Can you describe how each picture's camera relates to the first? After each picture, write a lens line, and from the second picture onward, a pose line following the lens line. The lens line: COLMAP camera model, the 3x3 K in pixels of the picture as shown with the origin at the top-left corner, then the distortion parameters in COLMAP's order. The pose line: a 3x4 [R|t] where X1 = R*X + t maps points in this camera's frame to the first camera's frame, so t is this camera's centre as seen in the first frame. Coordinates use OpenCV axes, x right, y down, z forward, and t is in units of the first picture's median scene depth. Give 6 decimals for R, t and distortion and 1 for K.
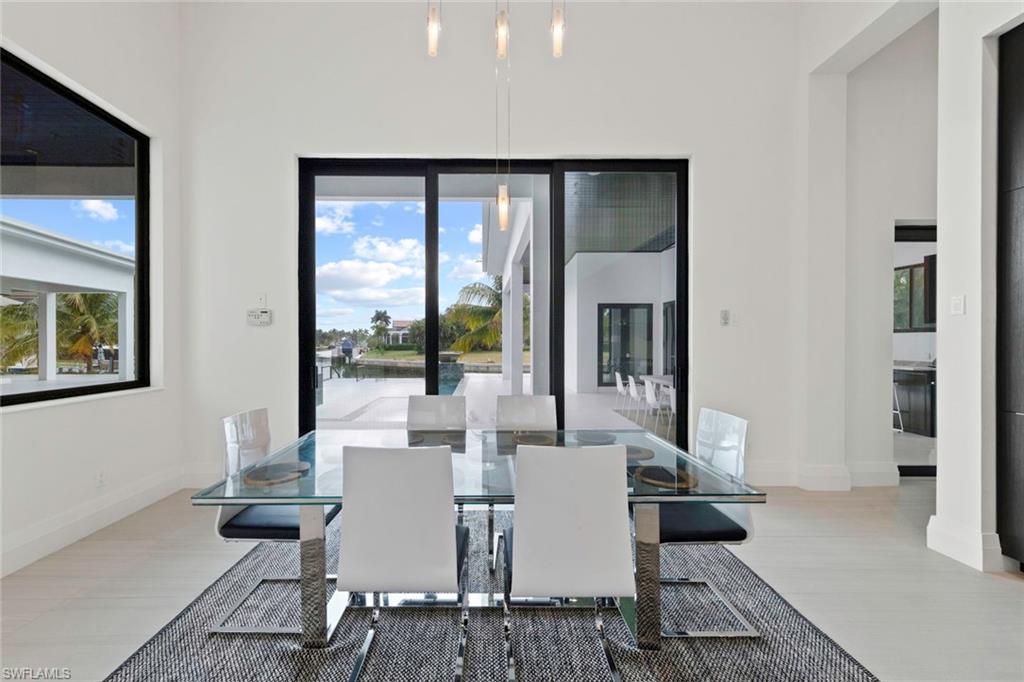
lens RADIAL K [[404.4, 0, 490.4], [0, 404.4, 341.1], [0, 0, 1]] dist [0.001479, 0.000044]
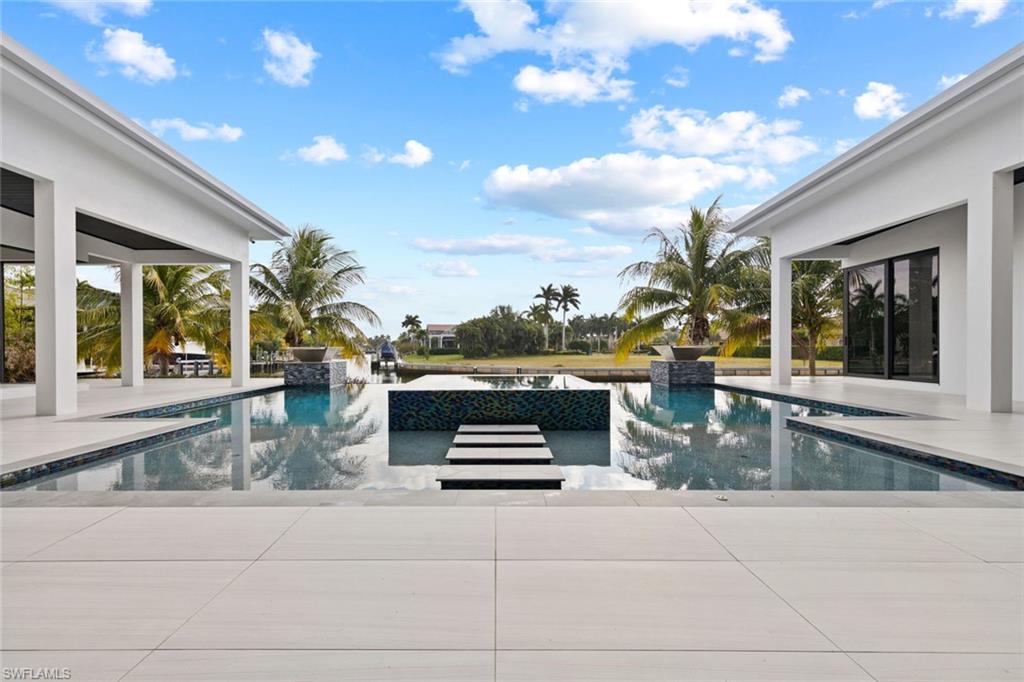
lens RADIAL K [[404.4, 0, 513.5], [0, 404.4, 349.0], [0, 0, 1]] dist [0.001479, 0.000044]
pose [[0.999981, -0.001322, 0.006076, -0.492824], [0.001301, 0.999993, 0.003441, 0.050939], [-0.006080, -0.003433, 0.999976, 0.477285]]
